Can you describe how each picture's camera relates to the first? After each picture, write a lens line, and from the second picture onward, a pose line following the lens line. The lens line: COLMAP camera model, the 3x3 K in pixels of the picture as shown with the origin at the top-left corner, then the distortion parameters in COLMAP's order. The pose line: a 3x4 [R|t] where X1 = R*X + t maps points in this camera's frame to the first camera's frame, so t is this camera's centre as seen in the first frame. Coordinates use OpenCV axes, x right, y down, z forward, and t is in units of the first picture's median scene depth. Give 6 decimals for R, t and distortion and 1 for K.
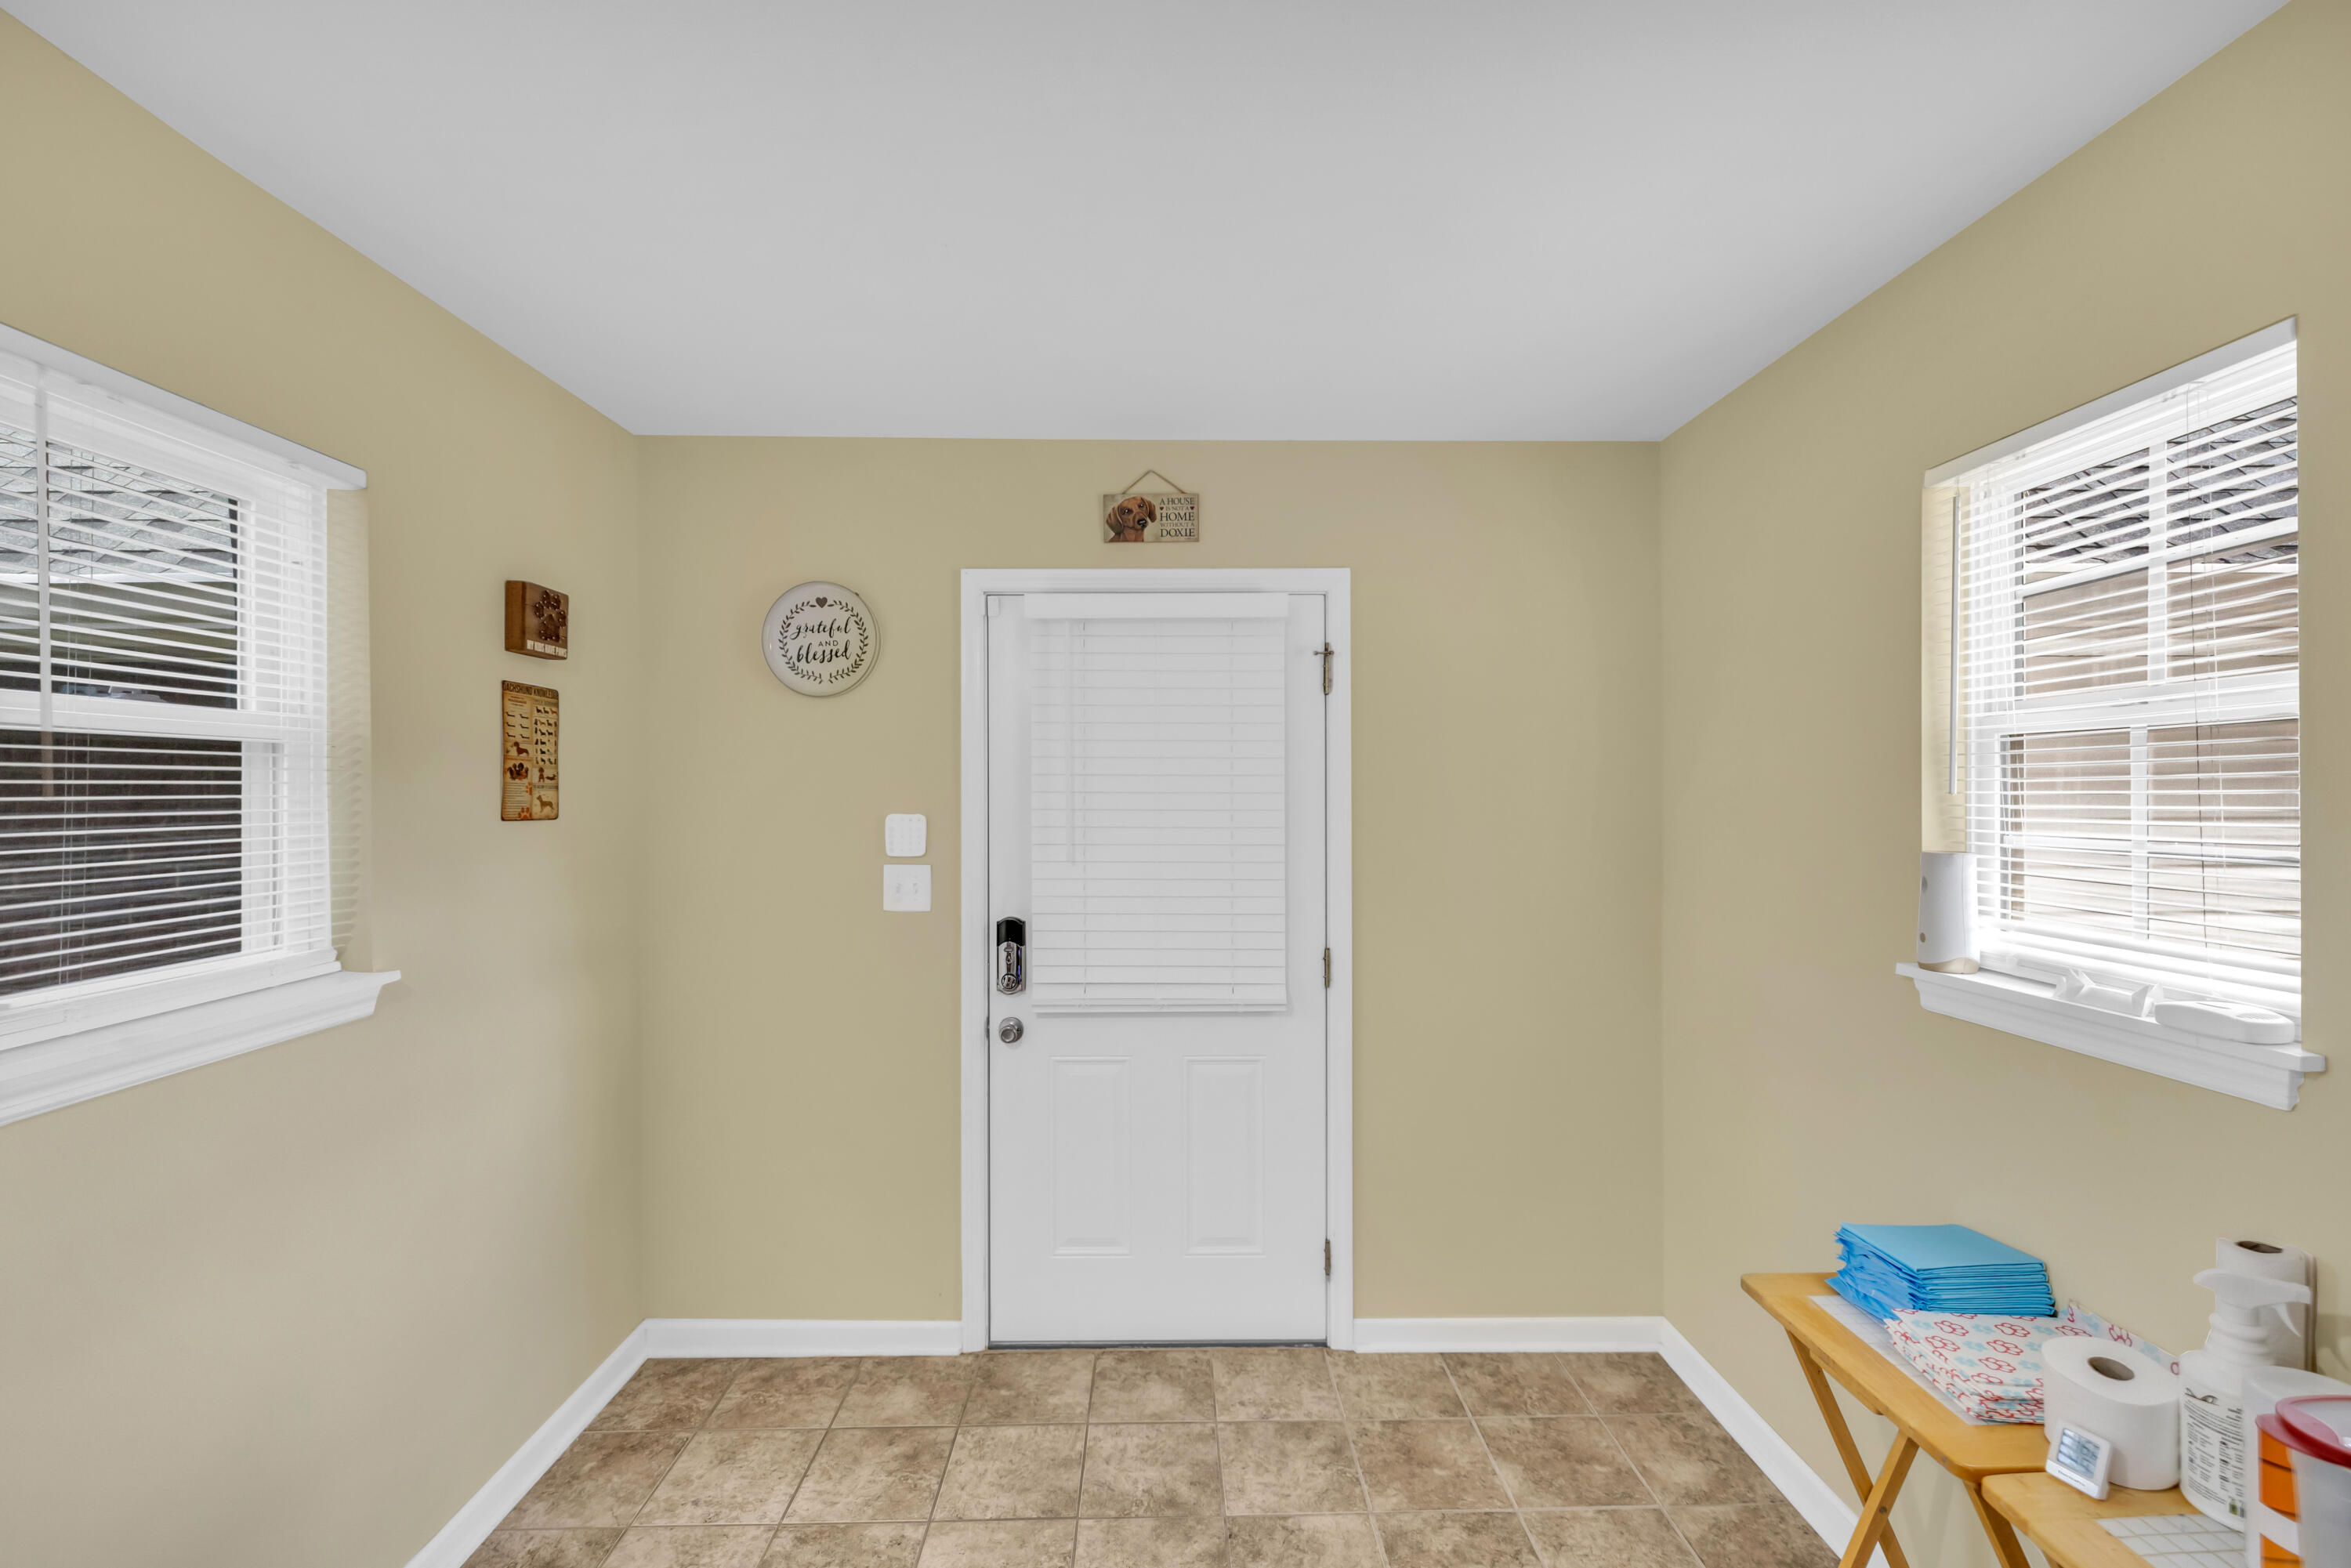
lens RADIAL K [[991.7, 0, 1175.5], [0, 991.7, 784.0], [0, 0, 1]] dist [0.001099, -0.000240]
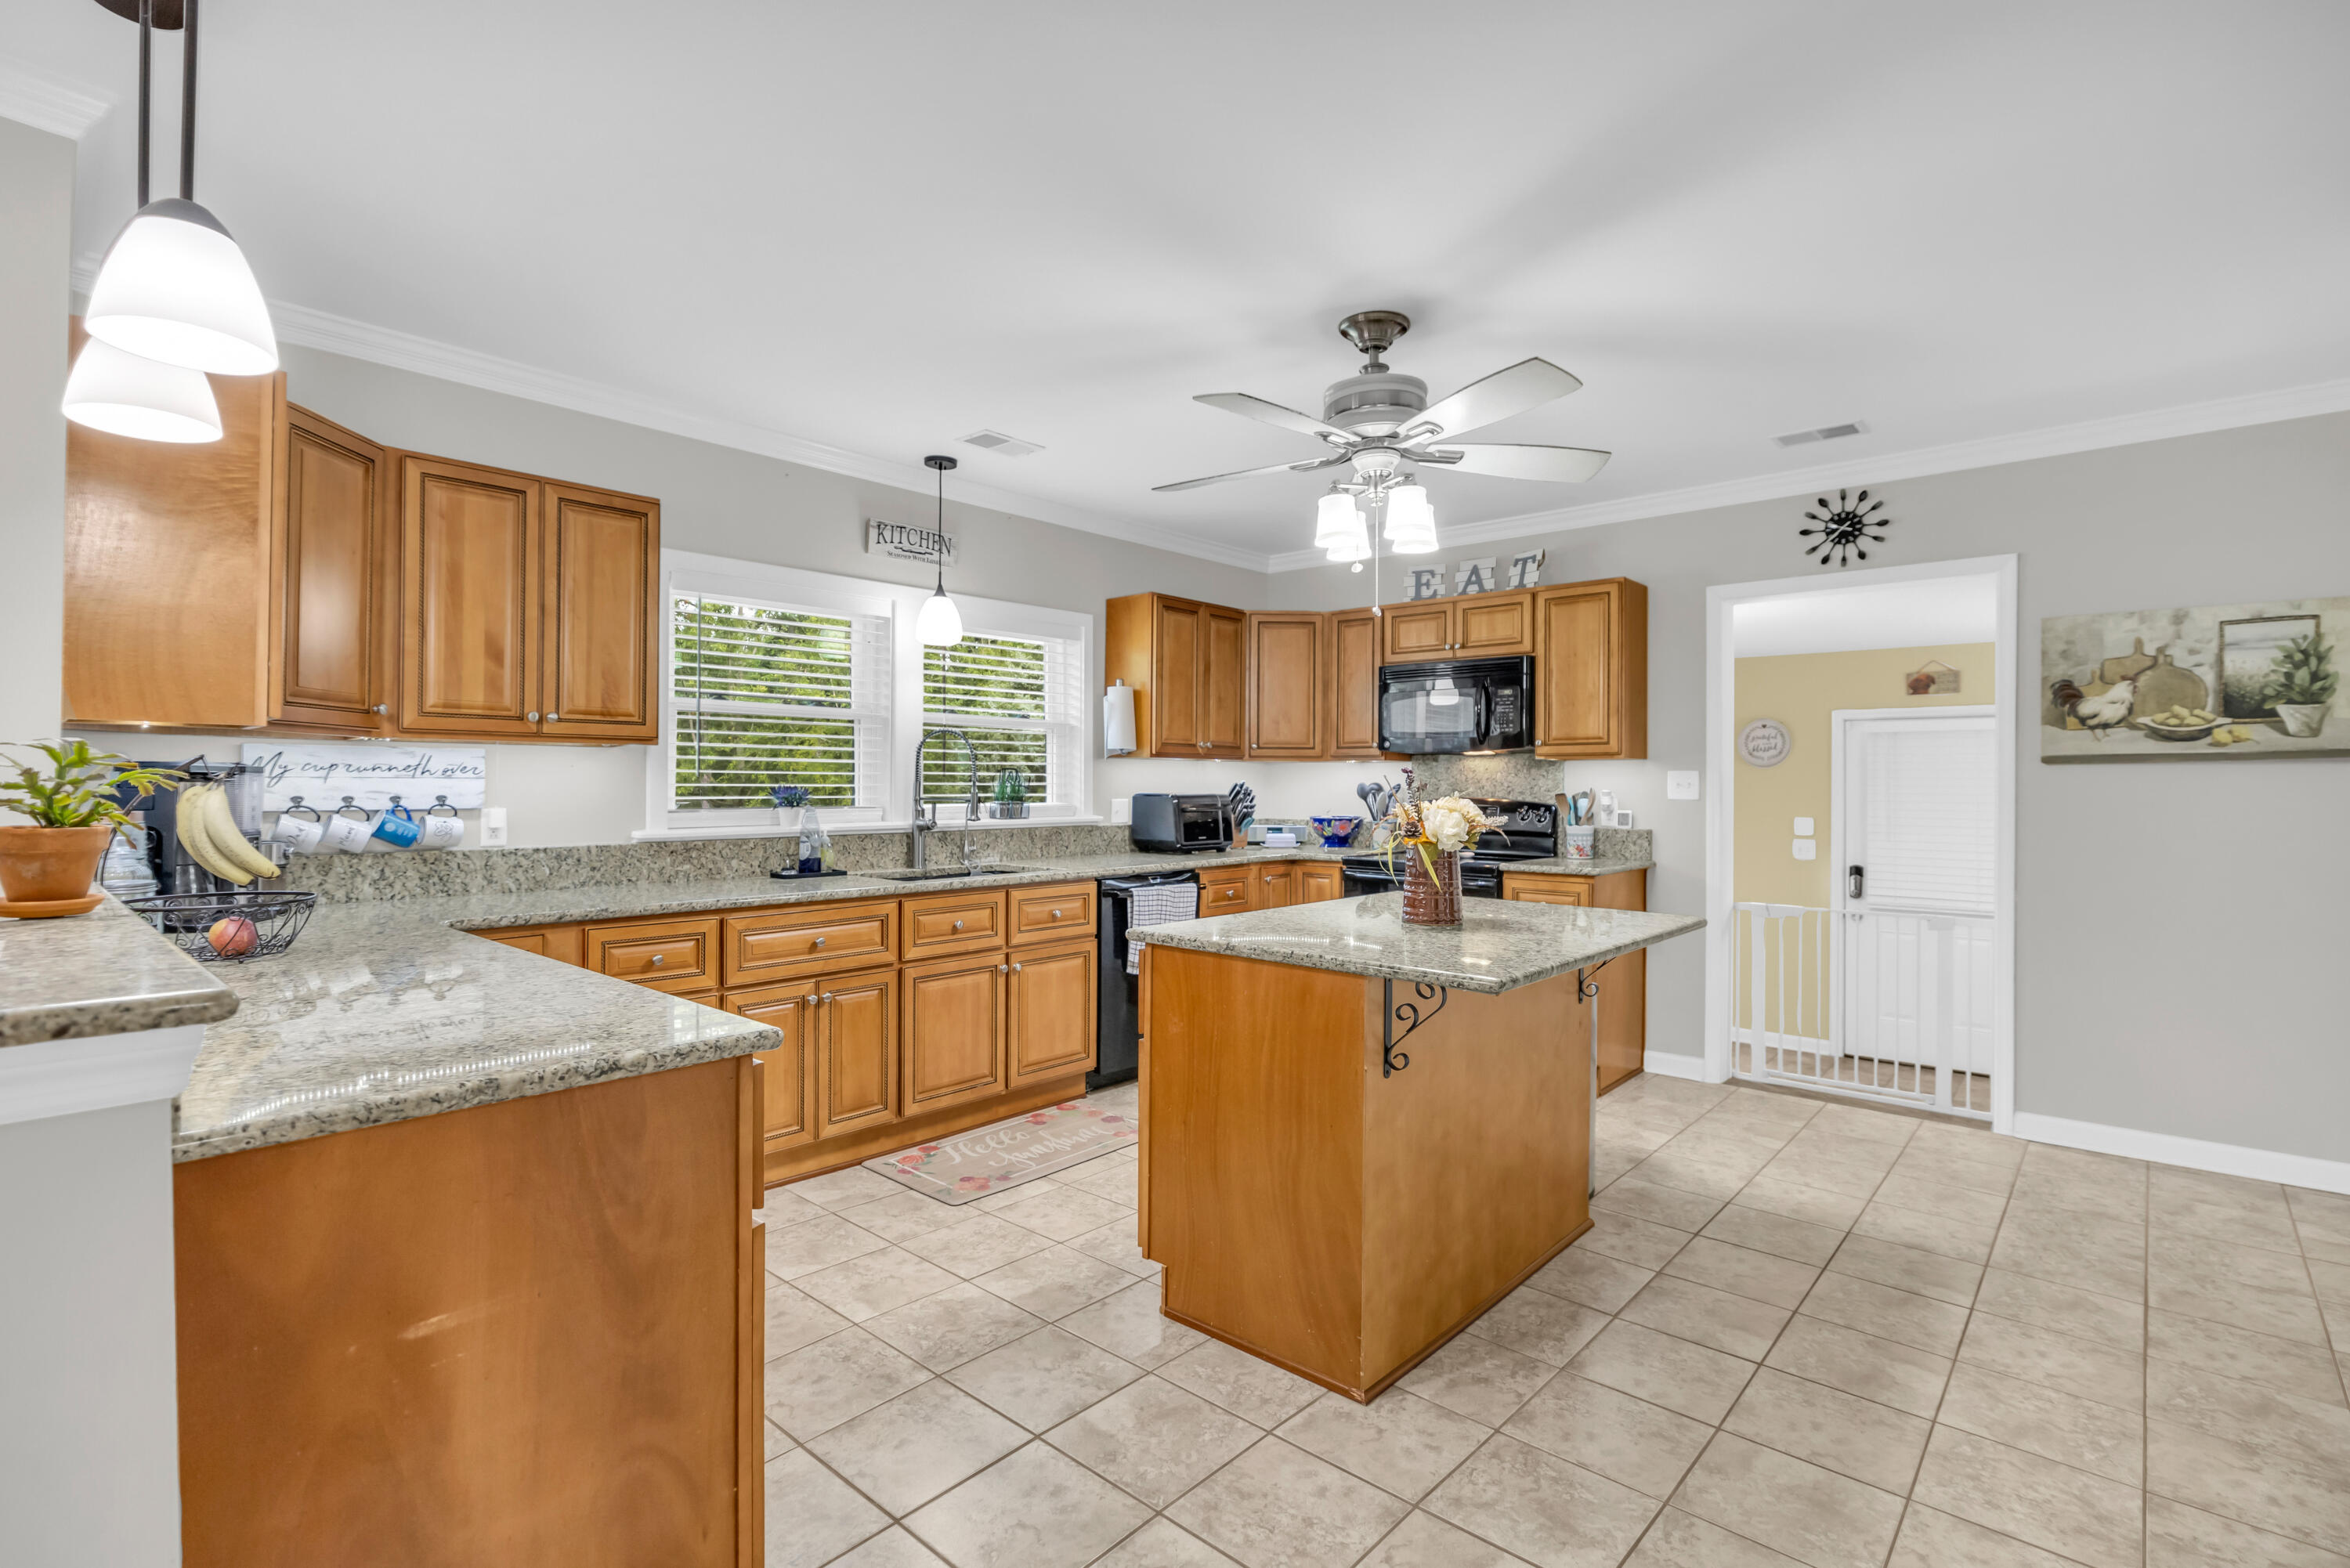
lens RADIAL K [[1080.3, 0, 1175.0], [0, 1080.3, 784.0], [0, 0, 1]] dist [-0.011668, 0.000151]
pose [[0.746603, 0.004976, -0.665251, 0.494925], [-0.000964, 0.999979, 0.006398, -0.102032], [0.665269, -0.004135, 0.746593, -3.038199]]
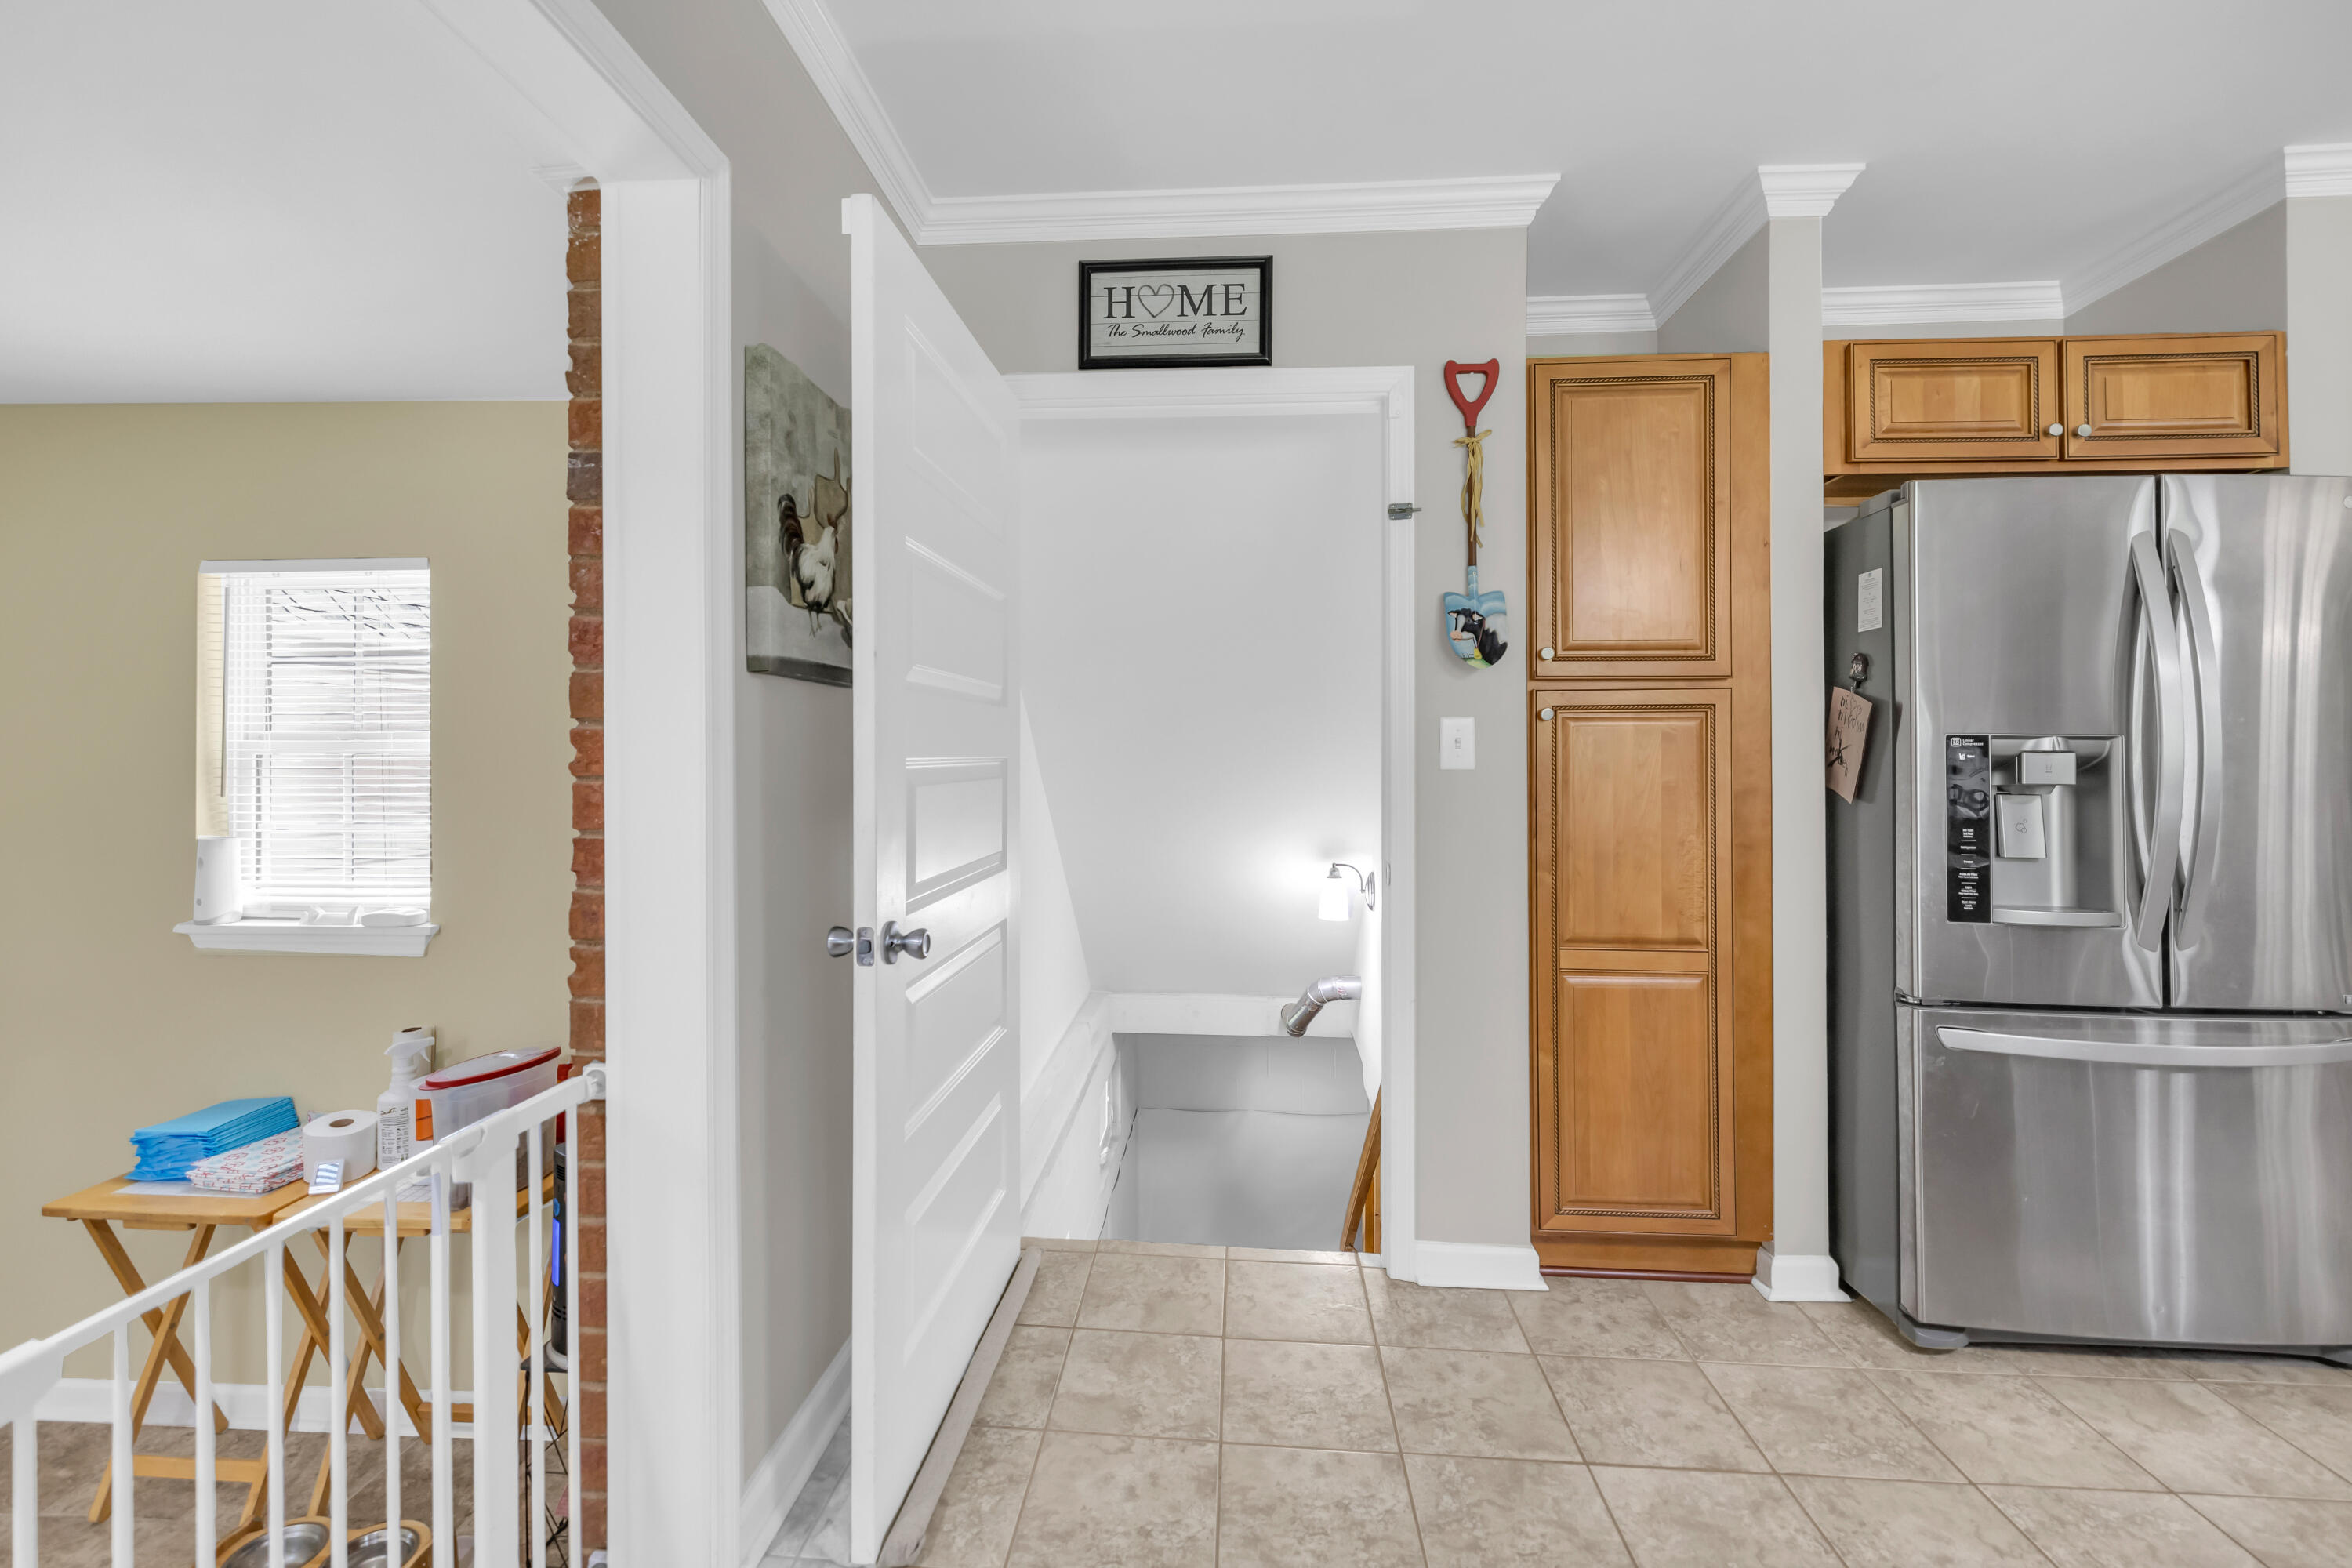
lens RADIAL K [[992.2, 0, 1176.0], [0, 992.2, 784.0], [0, 0, 1]] dist [0.001099, -0.000240]
pose [[0.064530, -0.020284, 0.997710, -0.566374], [-0.011745, 0.999709, 0.021084, -0.056566], [-0.997847, -0.013078, 0.064273, -0.467240]]
